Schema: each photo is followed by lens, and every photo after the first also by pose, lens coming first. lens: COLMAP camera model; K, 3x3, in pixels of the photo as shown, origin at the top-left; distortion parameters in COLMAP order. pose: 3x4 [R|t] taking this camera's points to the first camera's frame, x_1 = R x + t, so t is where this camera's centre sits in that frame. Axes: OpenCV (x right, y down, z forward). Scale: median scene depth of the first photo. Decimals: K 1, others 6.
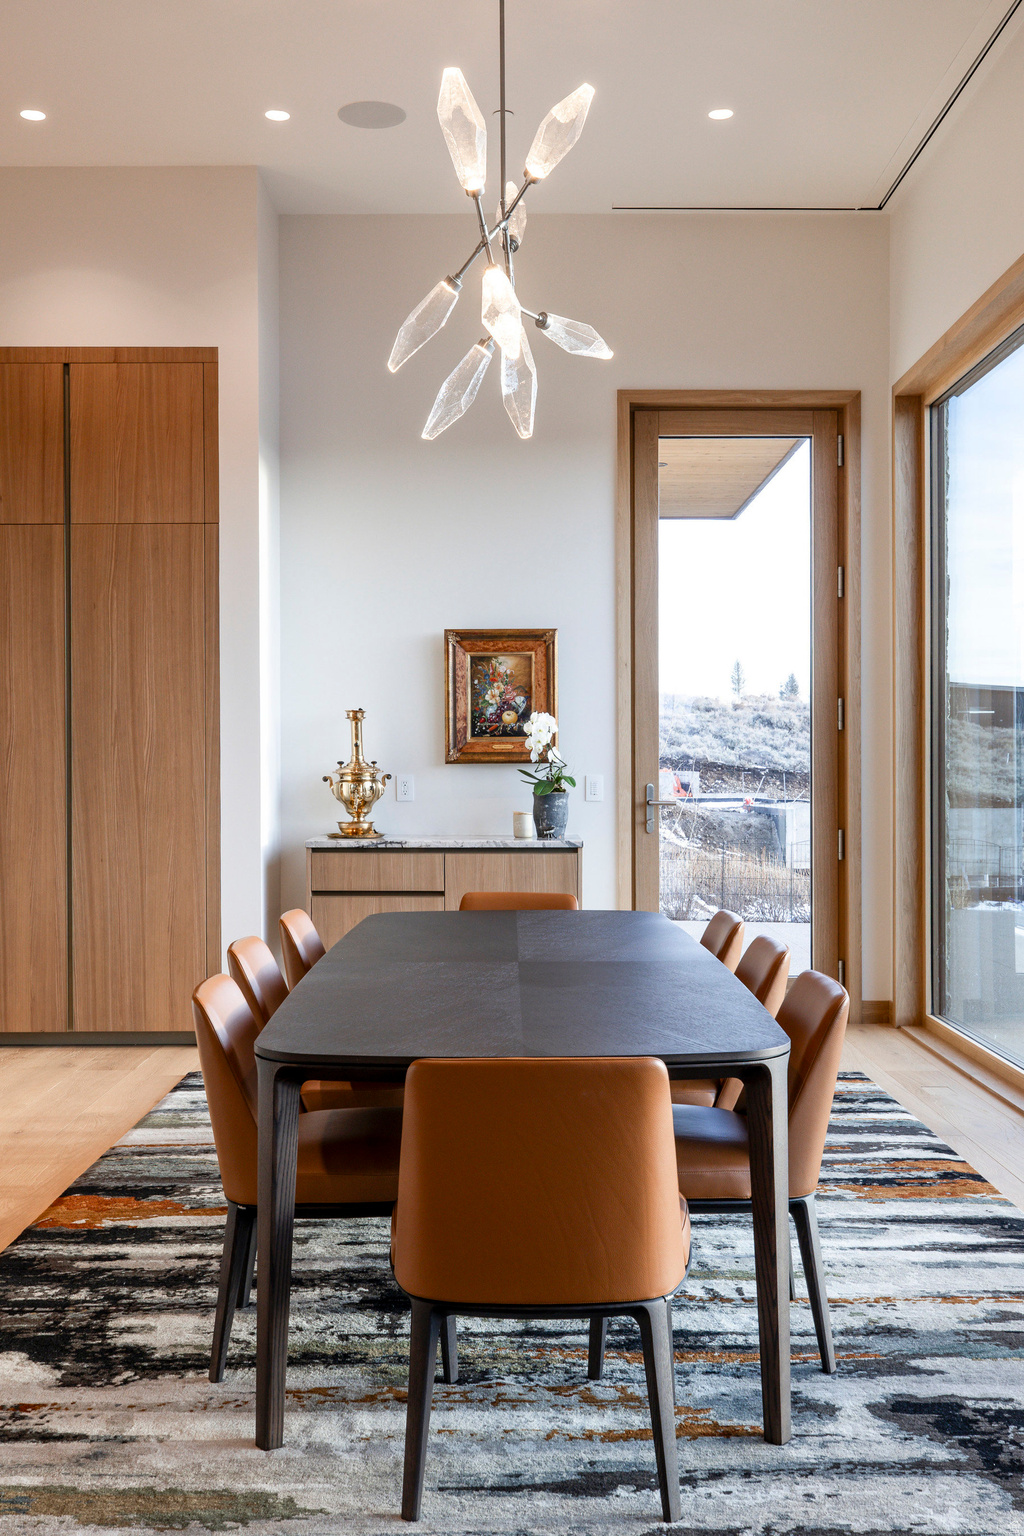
lens RADIAL K [[1783.1, 0, 505.8], [0, 1783.1, 805.1], [0, 0, 1]] dist [-0.010941, 0.000000]
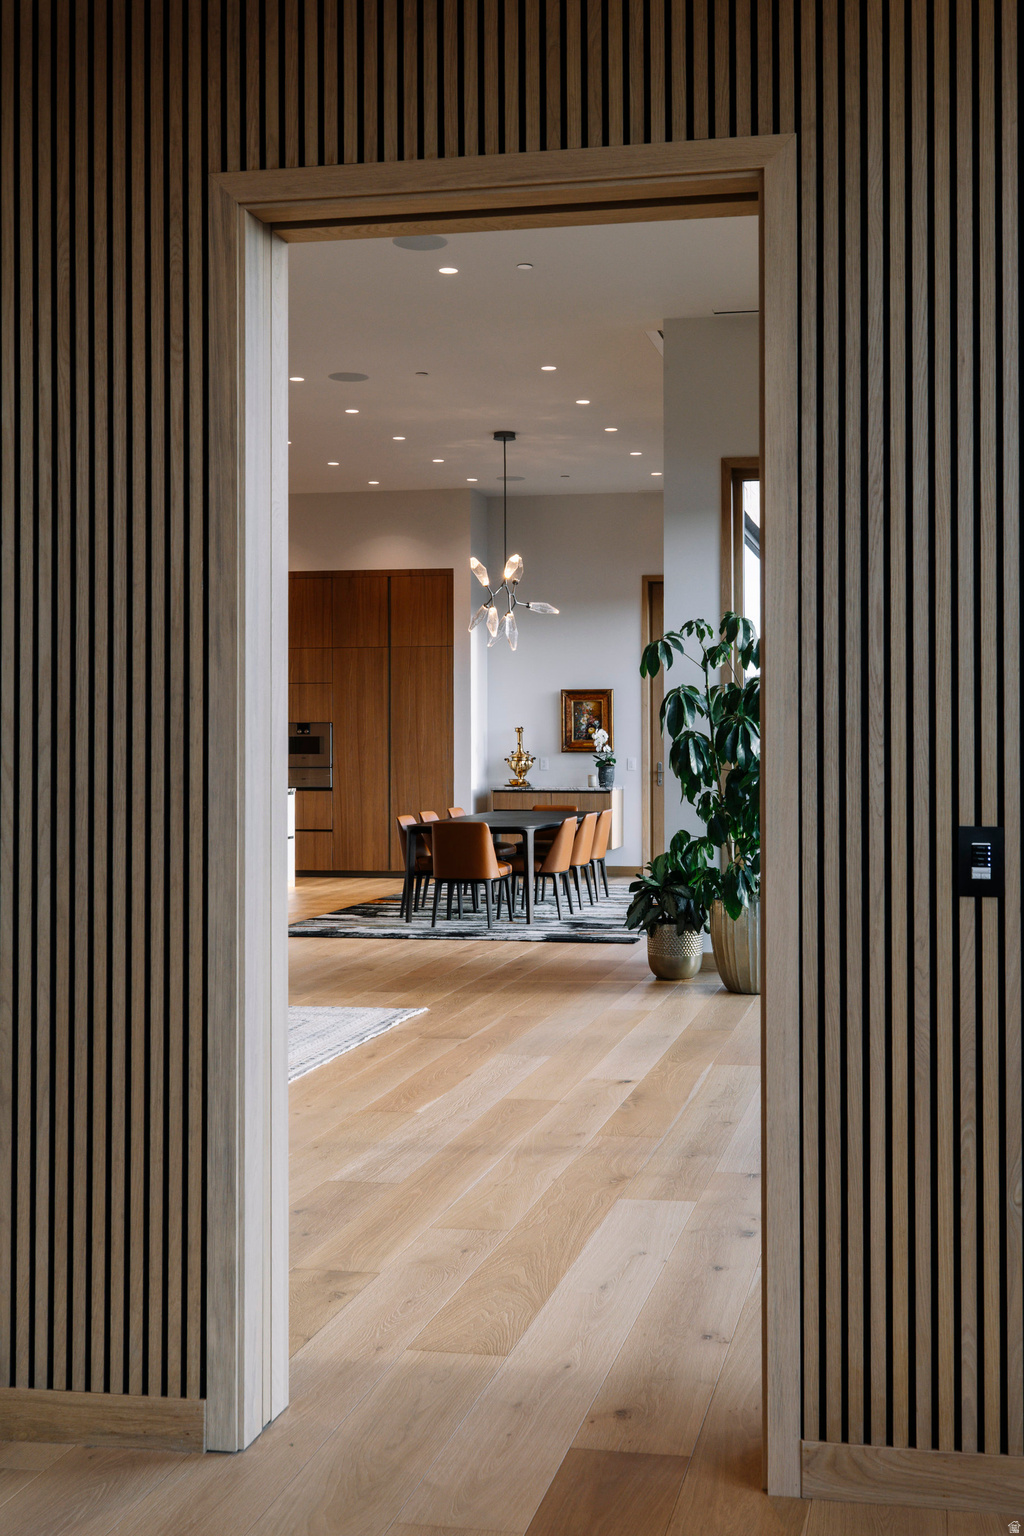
lens RADIAL K [[1783.1, 0, 513.0], [0, 1783.1, 764.4], [0, 0, 1]] dist [-0.010941, 0.000000]
pose [[0.977596, 0.001882, -0.210483, 0.370373], [-0.004027, 0.999944, -0.009760, 0.012859], [0.210453, 0.010389, 0.977549, -1.136956]]
